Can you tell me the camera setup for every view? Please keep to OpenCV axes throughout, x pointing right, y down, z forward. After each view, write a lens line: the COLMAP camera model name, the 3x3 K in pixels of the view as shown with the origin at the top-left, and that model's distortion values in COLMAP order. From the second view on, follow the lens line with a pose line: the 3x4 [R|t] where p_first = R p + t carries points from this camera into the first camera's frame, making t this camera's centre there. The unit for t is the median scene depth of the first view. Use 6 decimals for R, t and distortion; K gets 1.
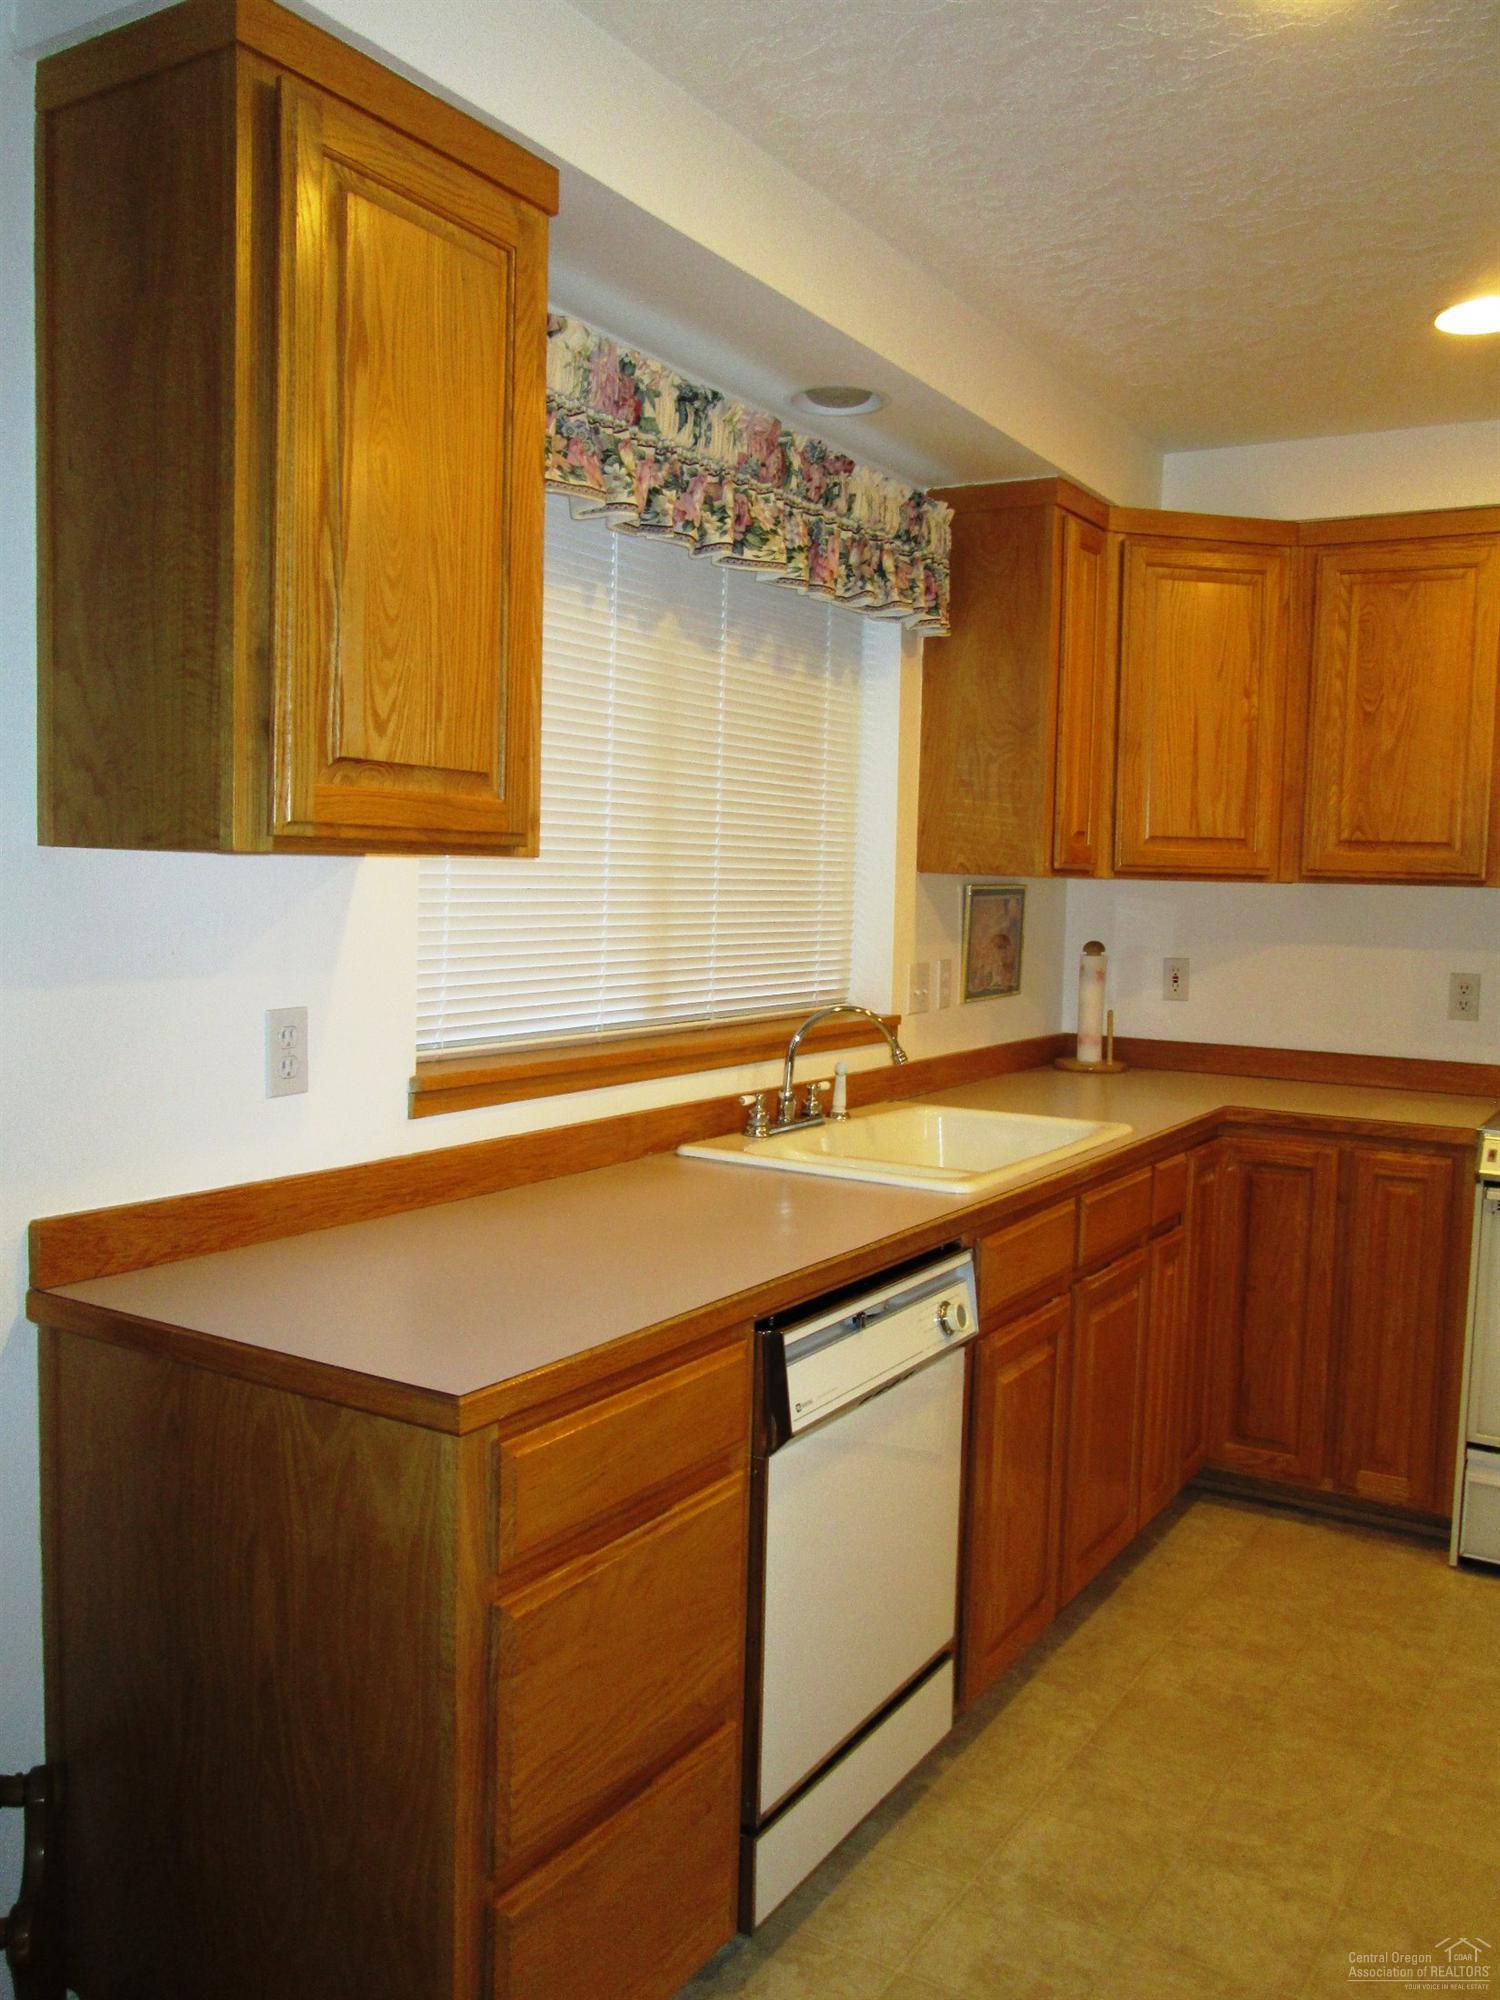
lens RADIAL K [[1662.8, 0, 744.9], [0, 1662.8, 988.0], [0, 0, 1]] dist [-0.047251, 0.019696]
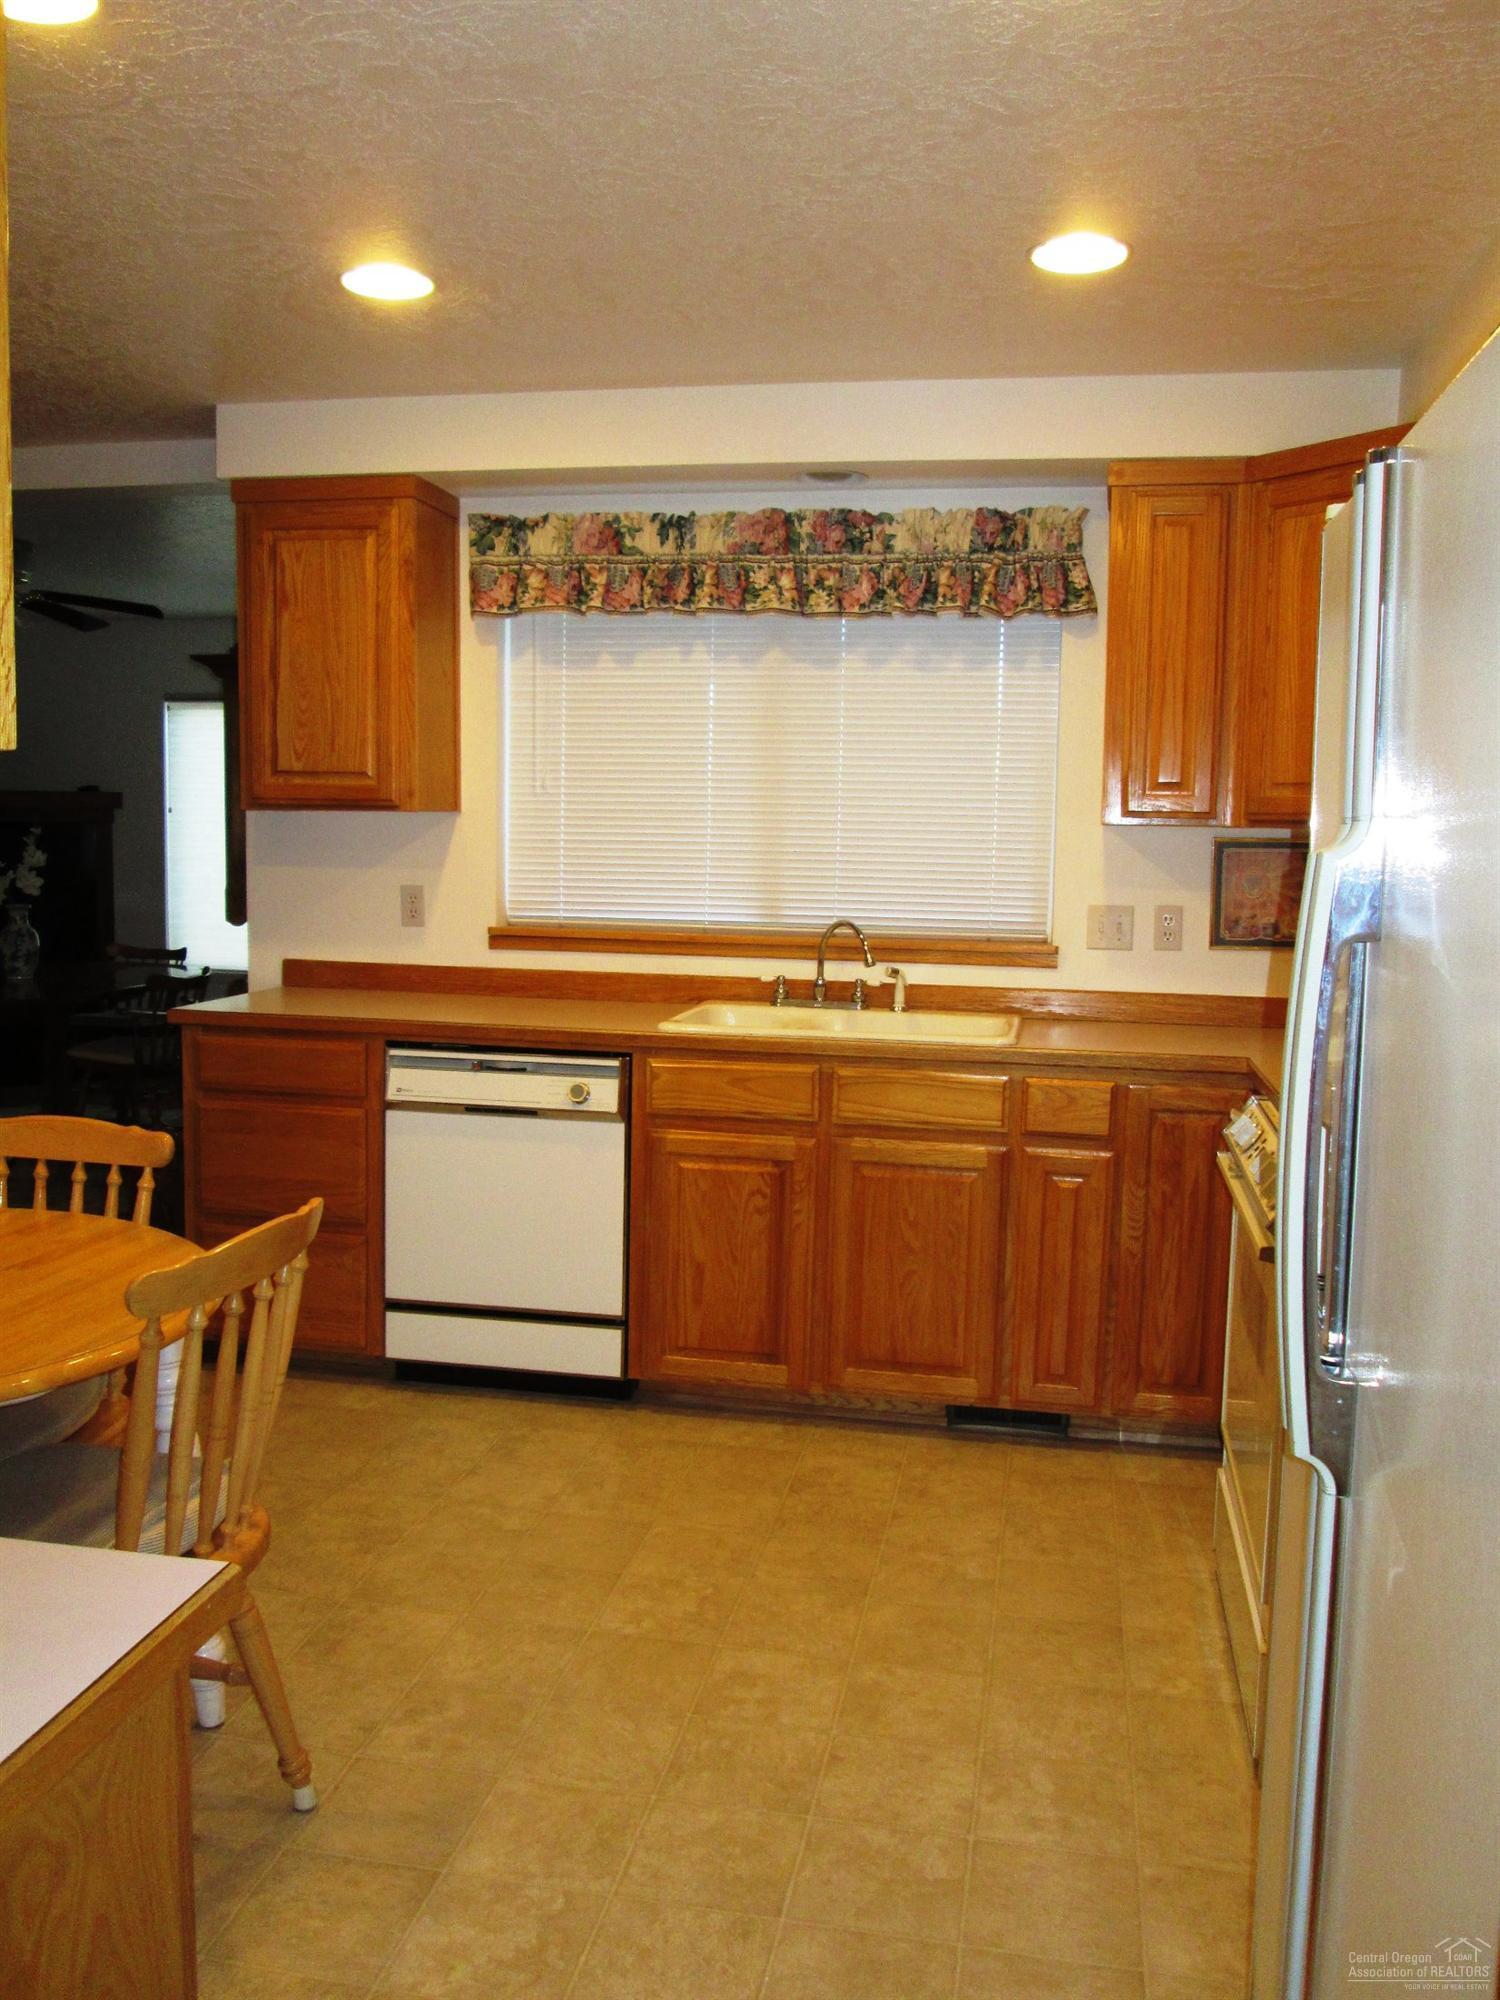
lens RADIAL K [[1662.8, 0, 744.9], [0, 1662.8, 988.0], [0, 0, 1]] dist [-0.047251, 0.019696]
pose [[0.348829, 0.074159, -0.934248, 1.275086], [-0.074236, 0.995918, 0.051336, 0.001839], [0.934241, 0.051447, 0.352911, 0.441666]]
